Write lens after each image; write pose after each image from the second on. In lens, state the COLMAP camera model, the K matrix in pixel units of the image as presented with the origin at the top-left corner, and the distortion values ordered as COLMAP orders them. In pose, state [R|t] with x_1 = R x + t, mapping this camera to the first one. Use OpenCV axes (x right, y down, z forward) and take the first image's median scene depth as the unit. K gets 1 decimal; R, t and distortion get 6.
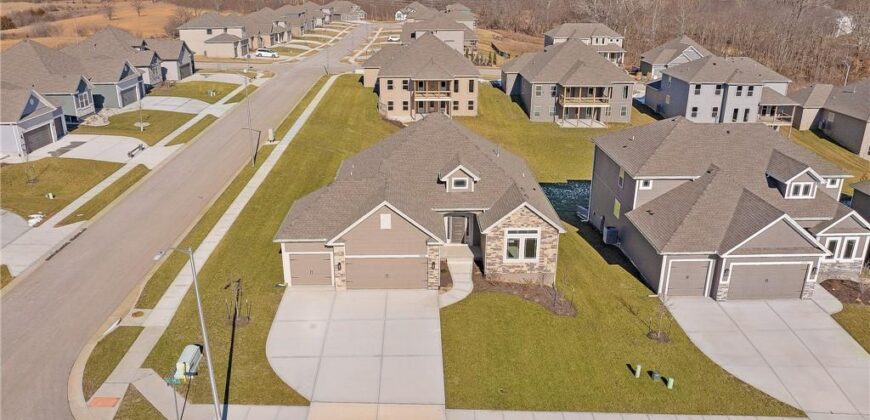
lens RADIAL K [[608.5, 0, 442.2], [0, 608.5, 211.5], [0, 0, 1]] dist [-0.035461, -0.002764]
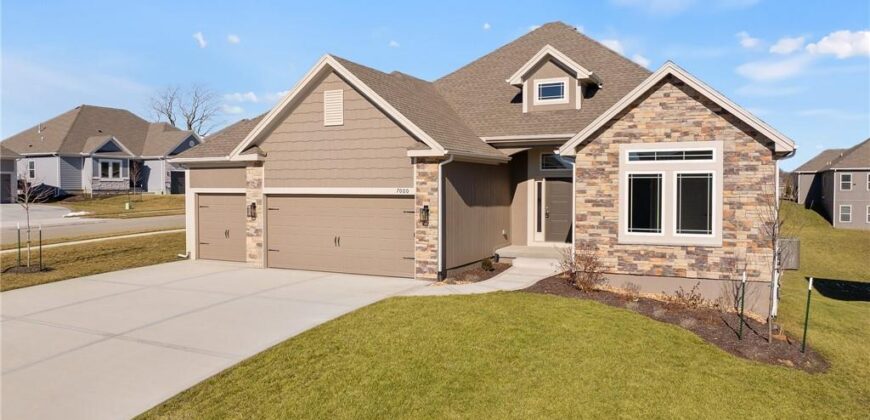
lens RADIAL K [[608.5, 0, 442.2], [0, 608.5, 211.5], [0, 0, 1]] dist [-0.035461, -0.002764]
pose [[0.882032, 0.007062, -0.471137, 0.183965], [-0.155224, 0.948428, -0.276386, 0.191395], [0.444888, 0.316913, 0.837640, 0.628772]]
